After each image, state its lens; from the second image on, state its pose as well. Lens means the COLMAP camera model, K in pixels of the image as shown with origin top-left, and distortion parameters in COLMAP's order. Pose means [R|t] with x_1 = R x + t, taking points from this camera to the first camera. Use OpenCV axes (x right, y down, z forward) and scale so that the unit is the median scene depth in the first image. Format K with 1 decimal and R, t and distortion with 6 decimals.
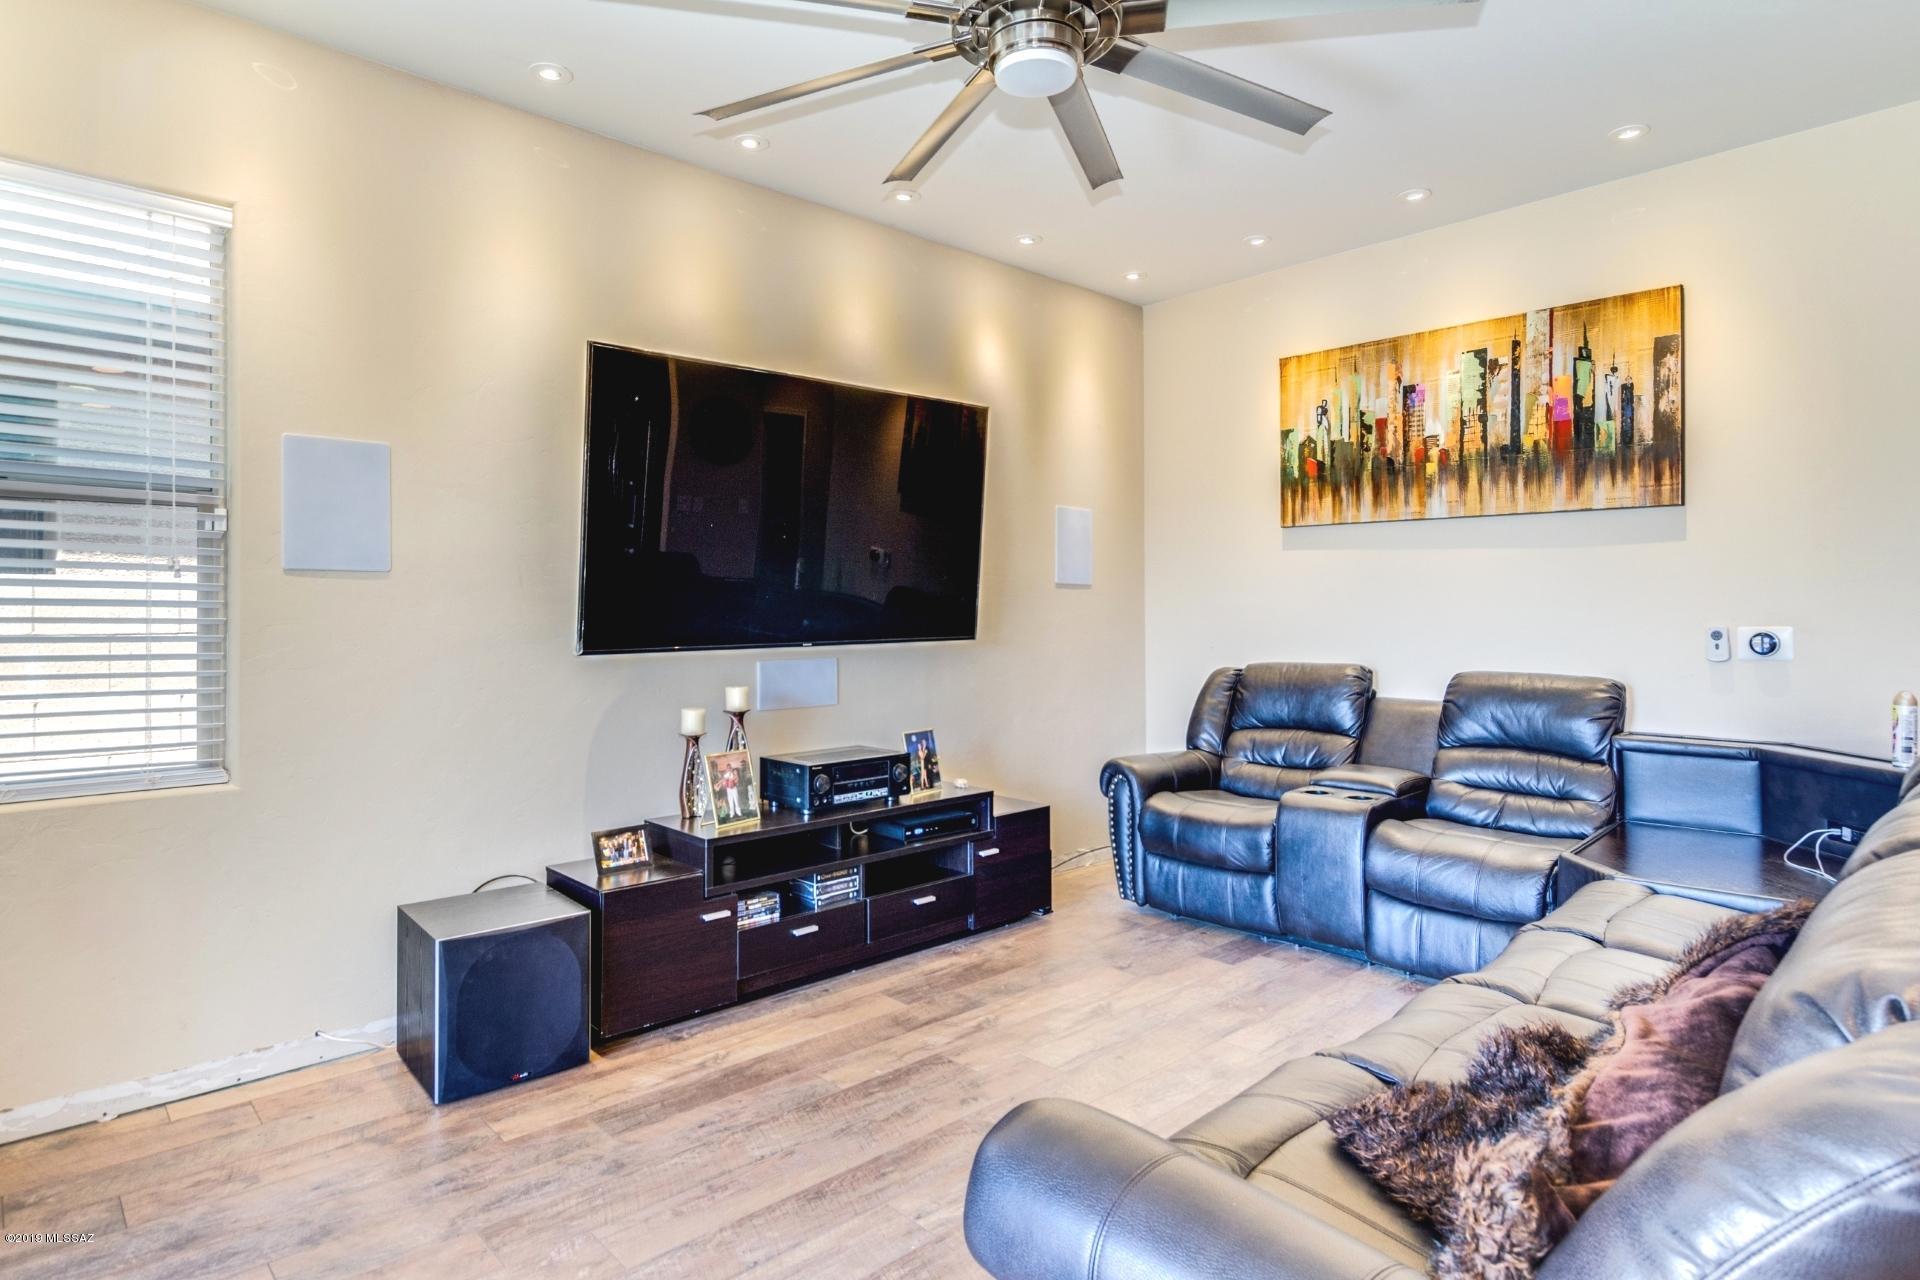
lens RADIAL K [[1029.1, 0, 961.7], [0, 1029.1, 607.2], [0, 0, 1]] dist [-0.001211, -0.000218]
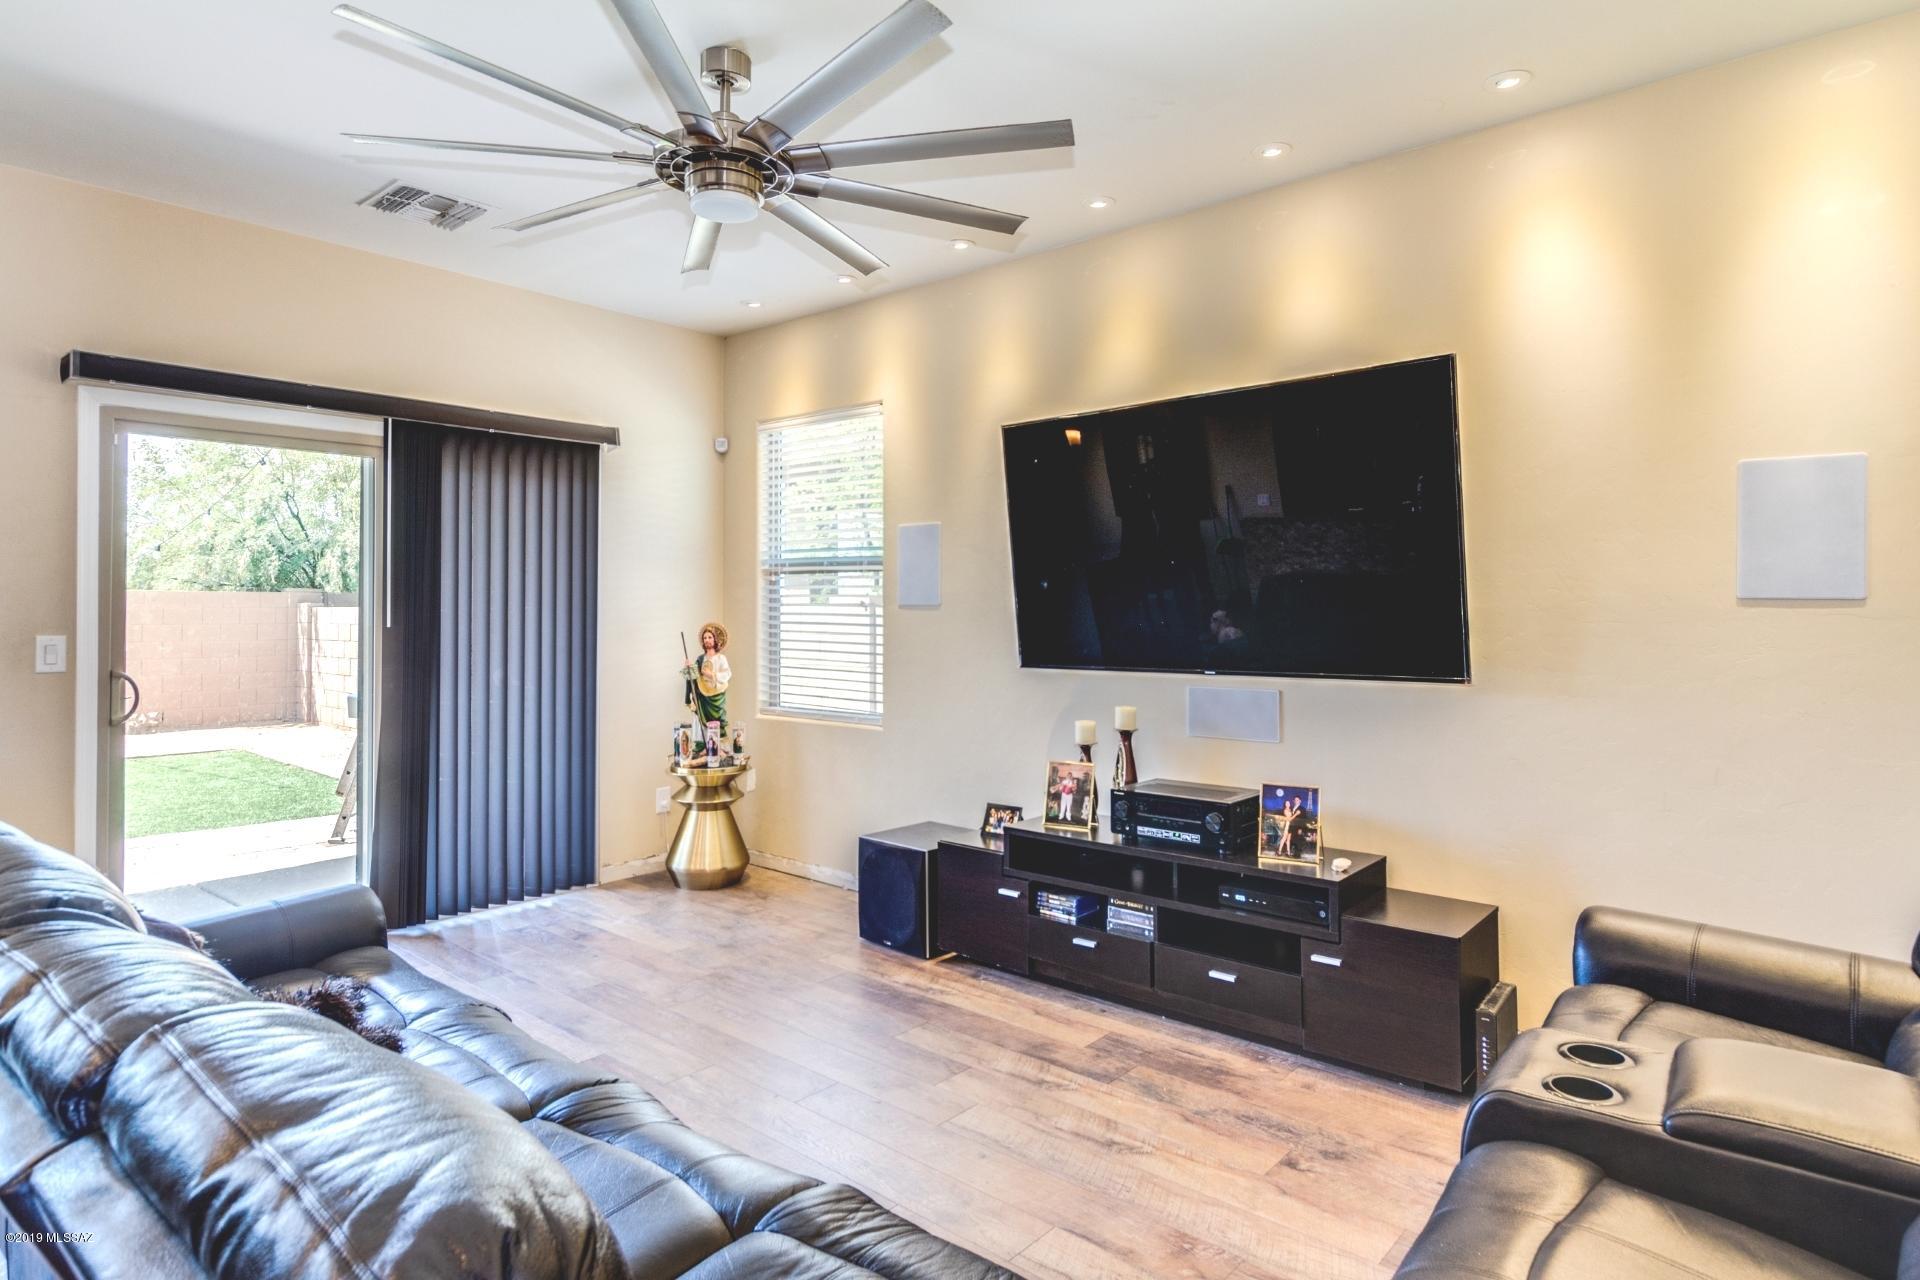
lens RADIAL K [[1029.1, 0, 961.7], [0, 1029.1, 607.2], [0, 0, 1]] dist [-0.001211, -0.000218]
pose [[0.128810, -0.003035, -0.991665, 0.750686], [0.002559, 0.999993, -0.002729, -0.021463], [0.991666, -0.002186, 0.128817, 0.637672]]
